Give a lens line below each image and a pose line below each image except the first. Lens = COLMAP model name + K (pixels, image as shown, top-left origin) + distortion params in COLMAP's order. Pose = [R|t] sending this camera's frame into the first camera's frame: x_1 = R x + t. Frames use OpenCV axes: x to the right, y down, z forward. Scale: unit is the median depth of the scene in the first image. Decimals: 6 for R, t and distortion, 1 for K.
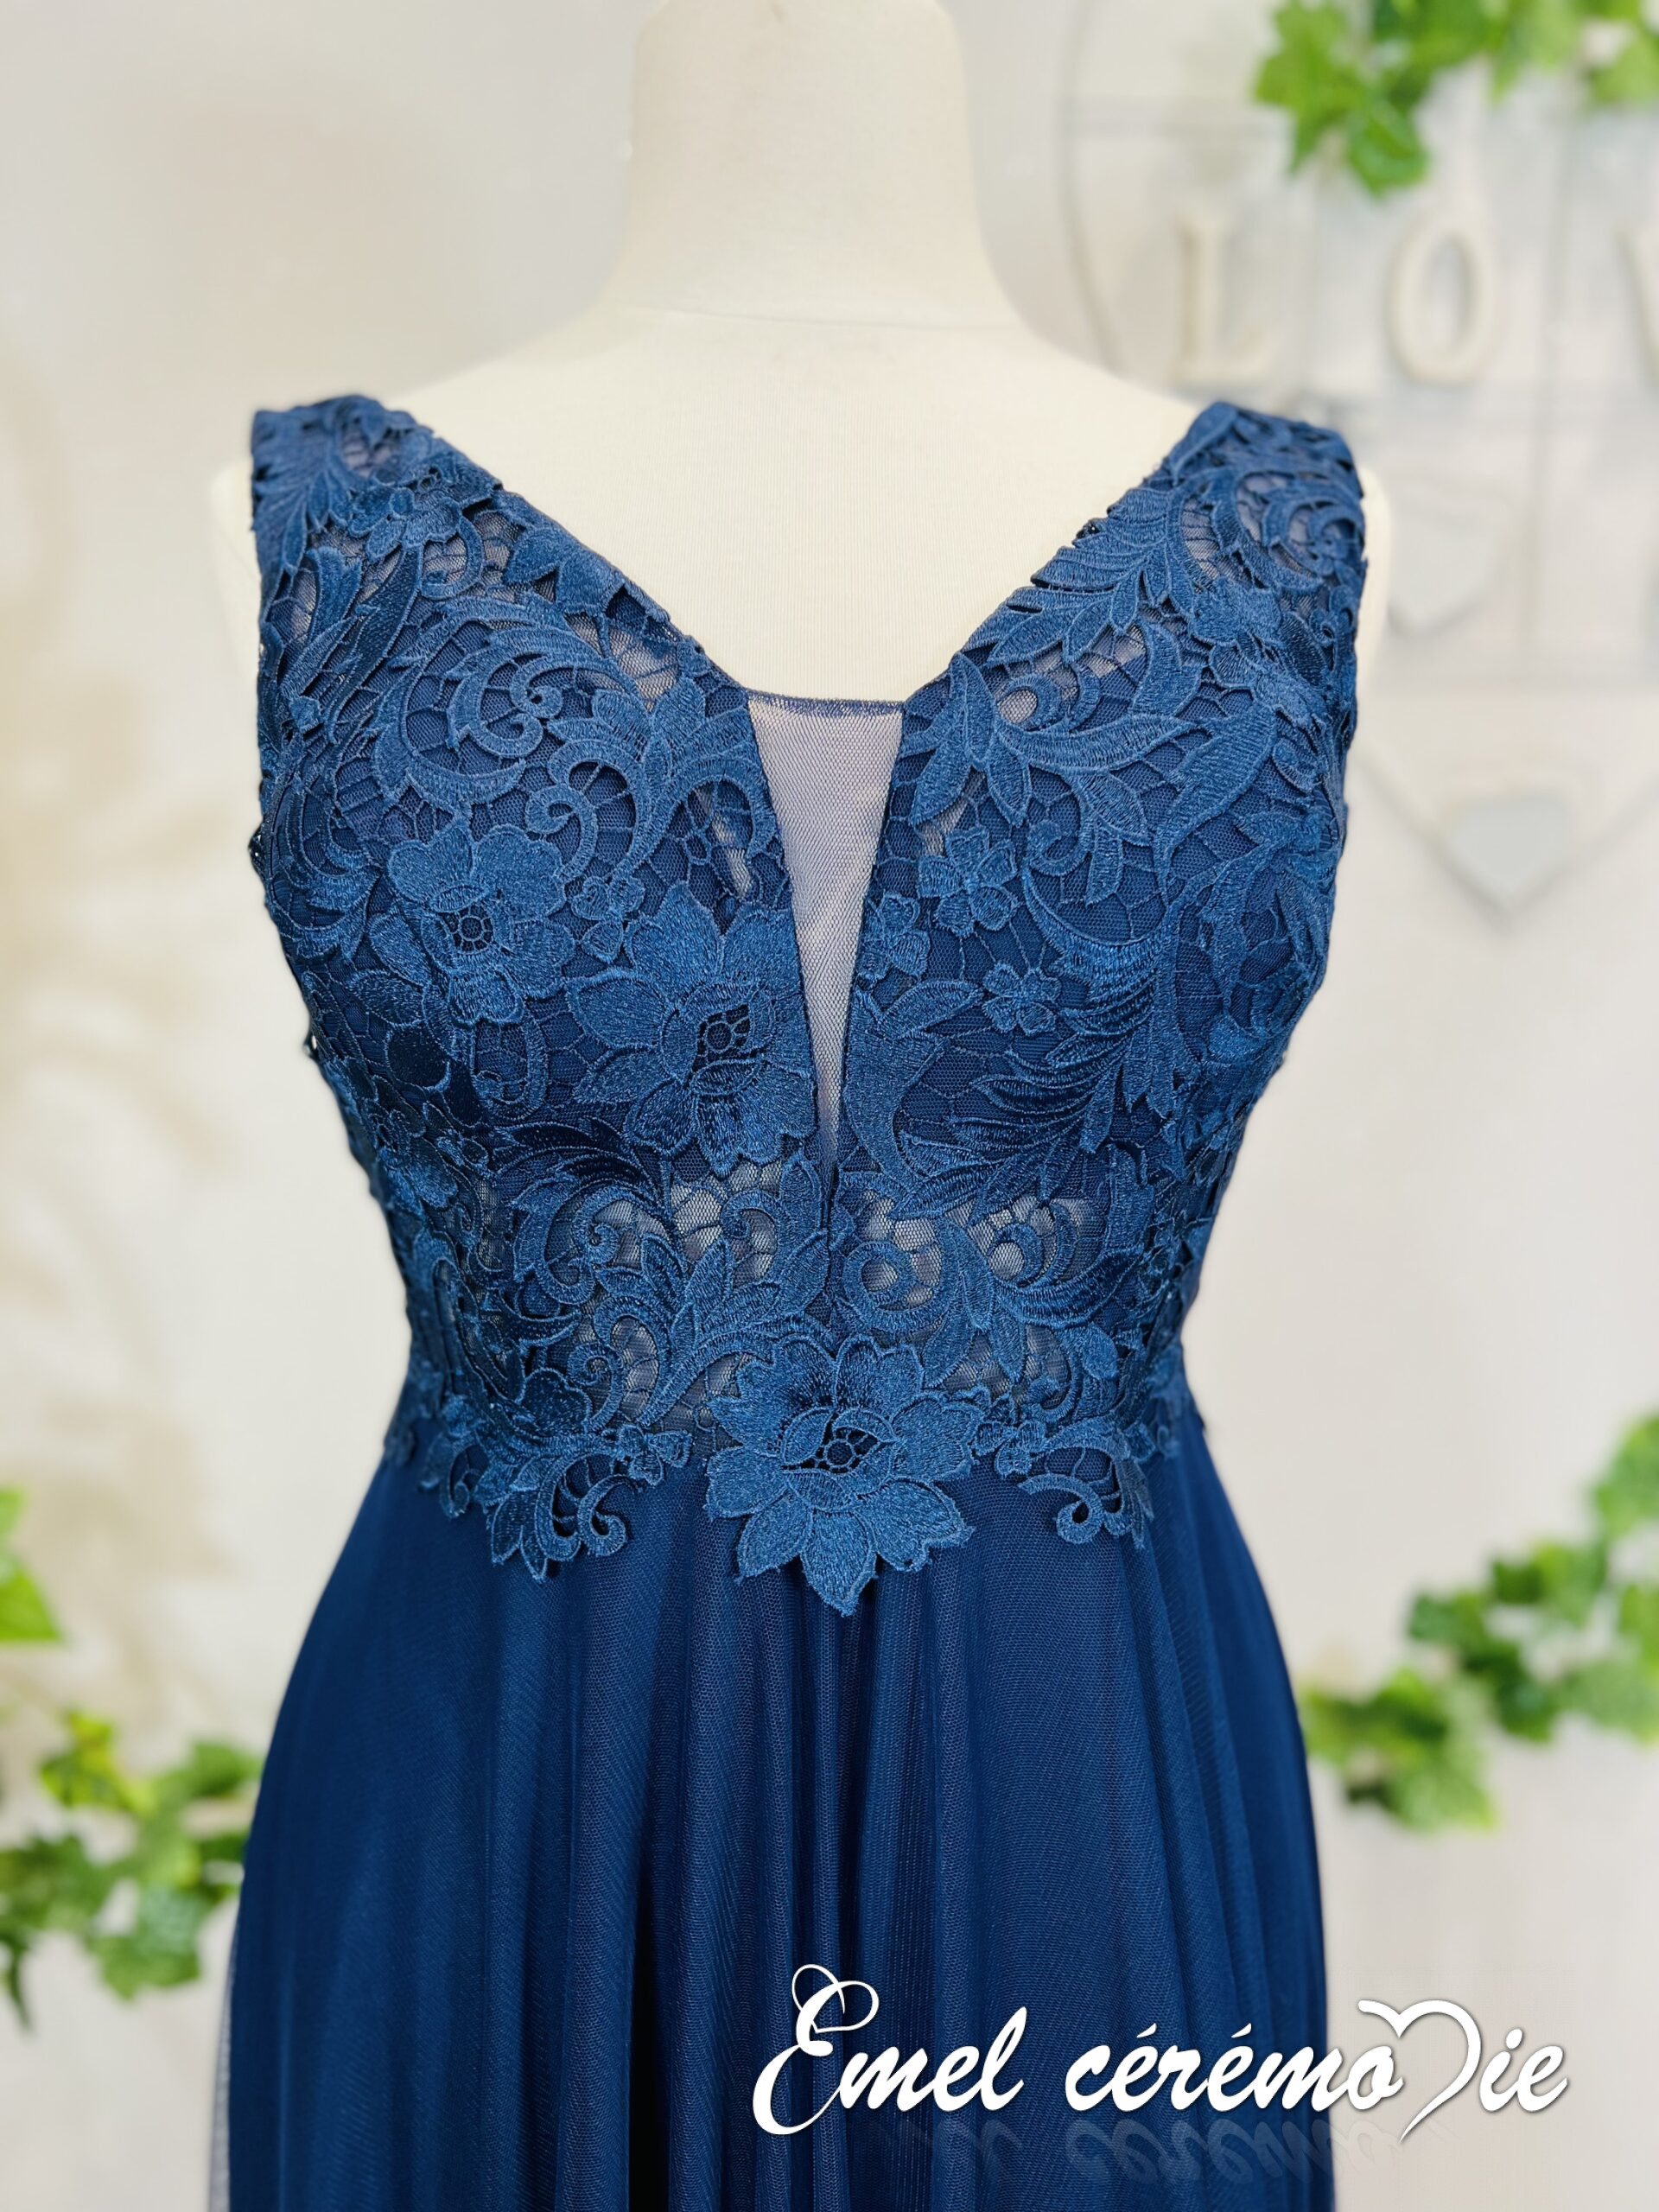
lens RADIAL K [[1682.5, 0, 834.1], [0, 1682.5, 1154.3], [0, 0, 1]] dist [0.051797, -0.058757]
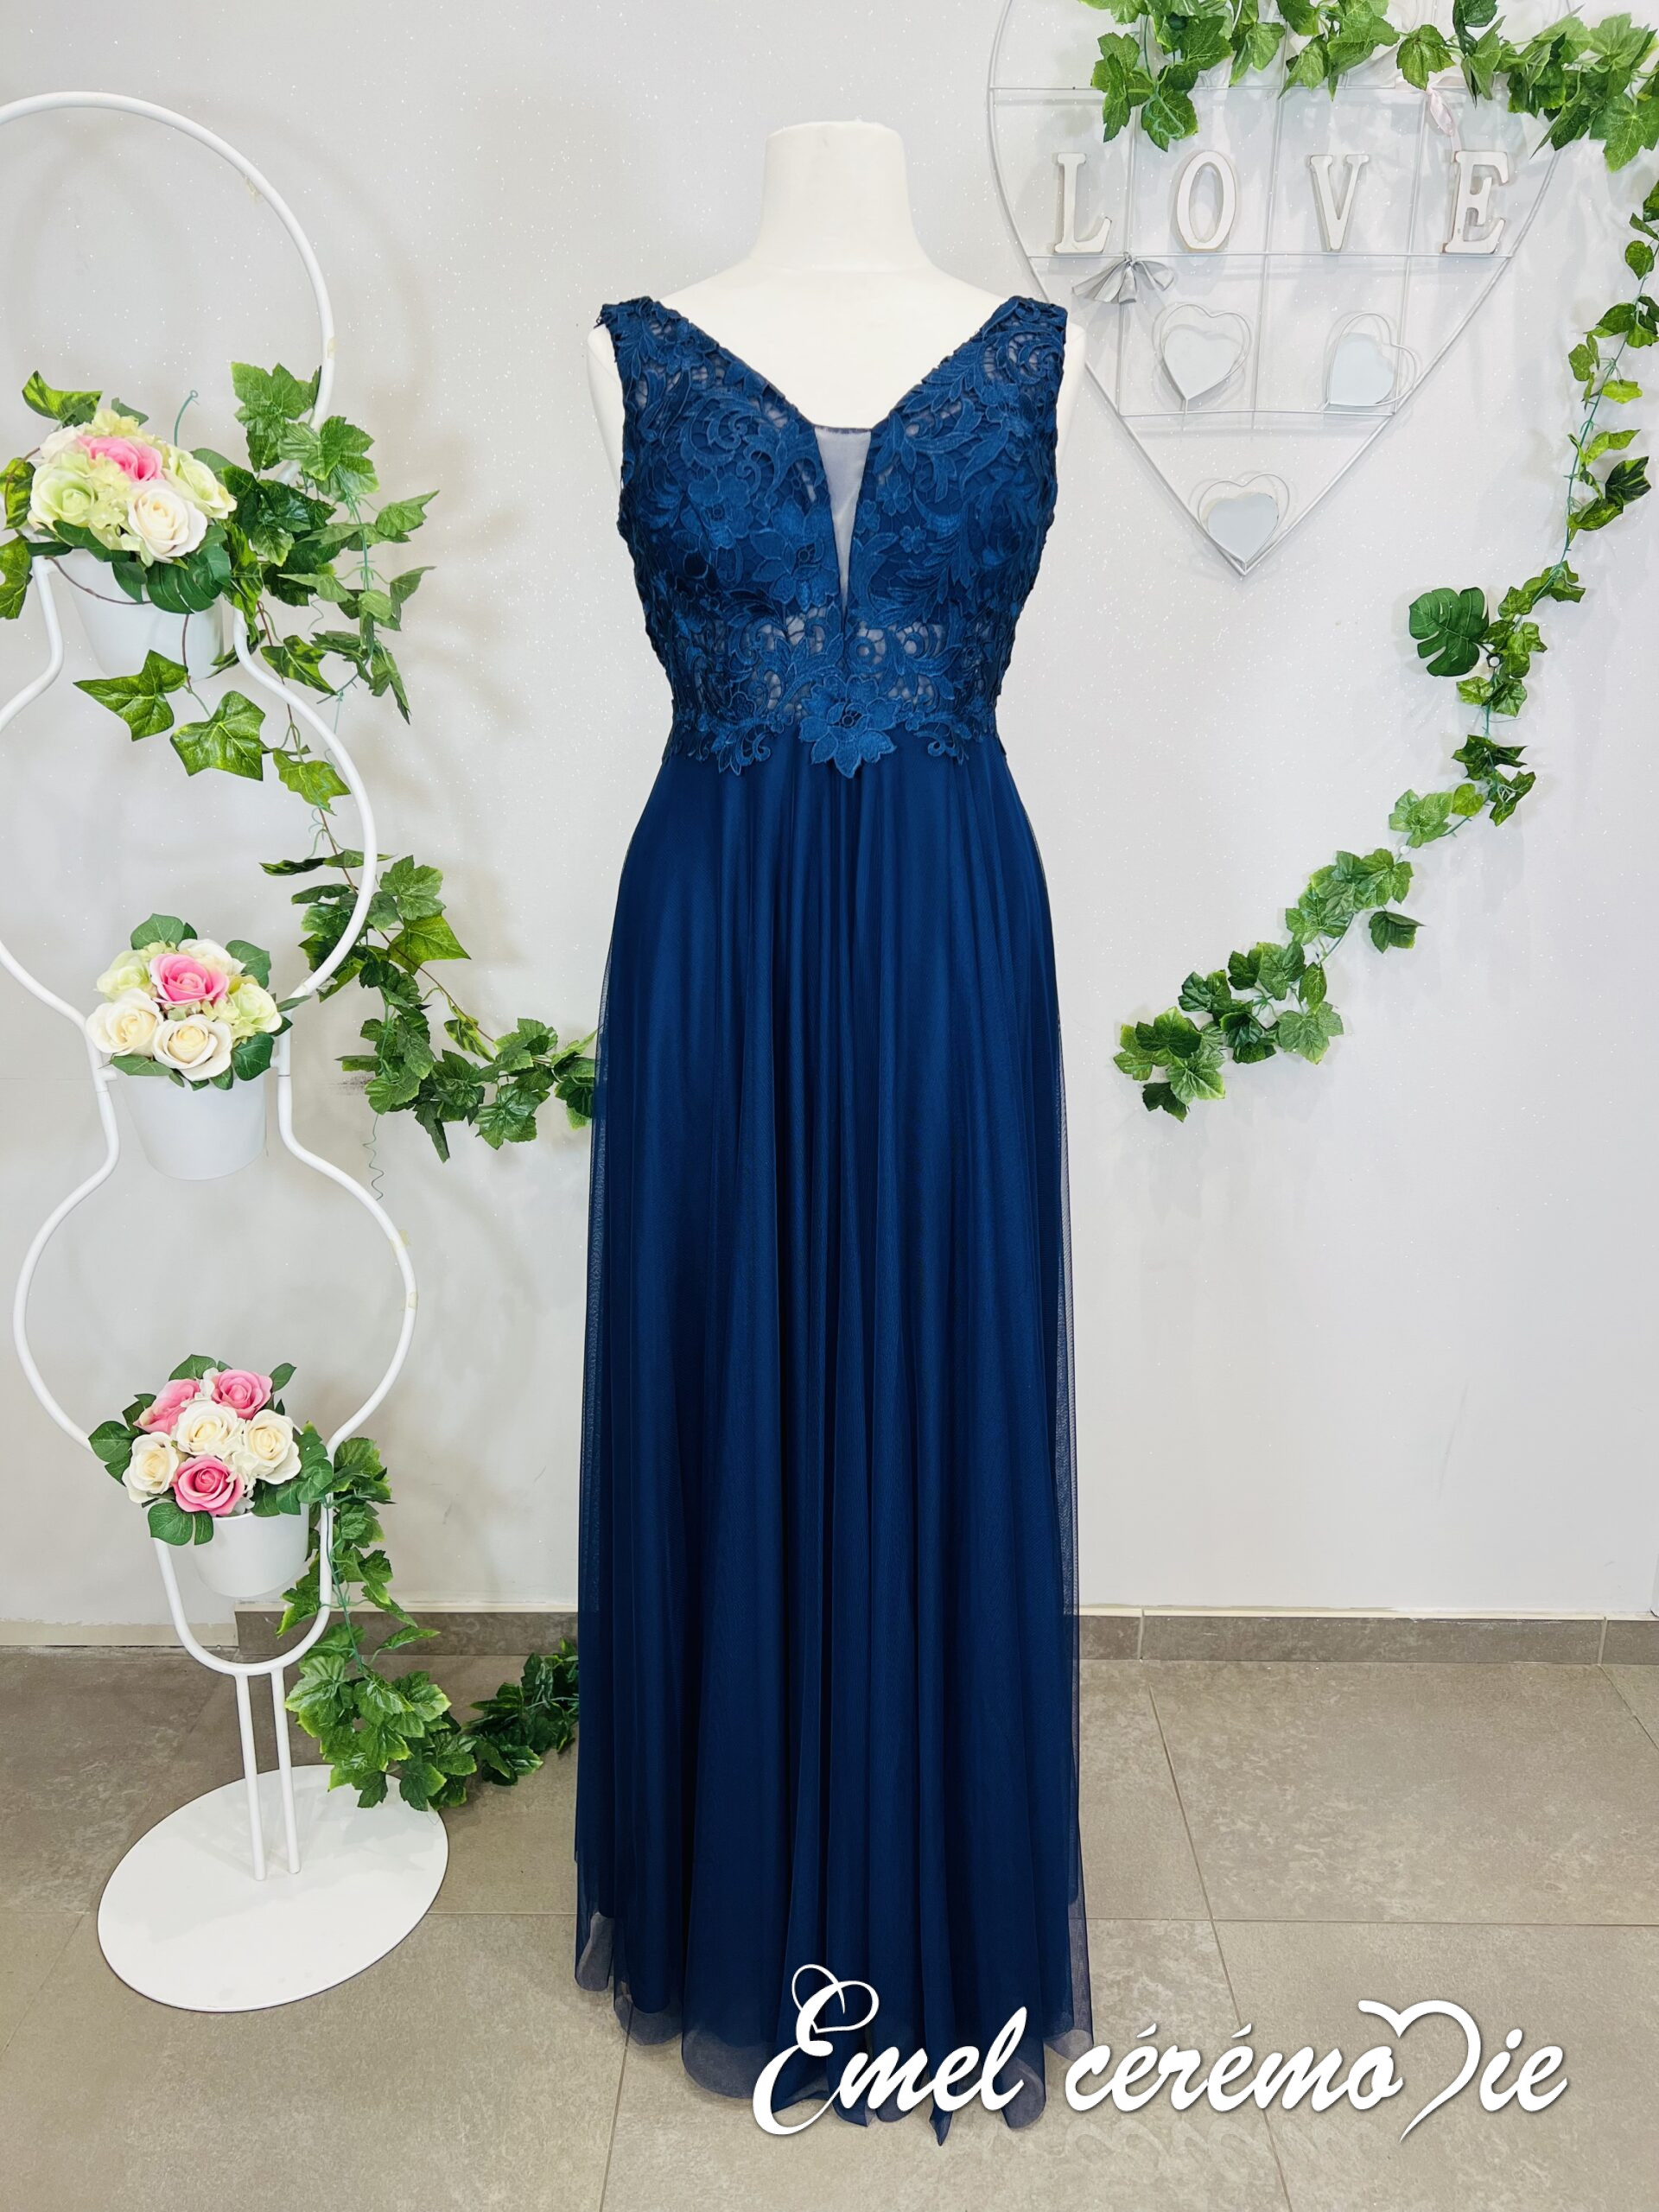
lens RADIAL K [[1682.5, 0, 834.1], [0, 1682.5, 1154.3], [0, 0, 1]] dist [0.051797, -0.058757]
pose [[0.999547, 0.004635, -0.029751, 0.065338], [-0.001182, 0.993360, 0.115039, 0.562016], [0.030087, -0.114952, 0.992915, -1.792422]]
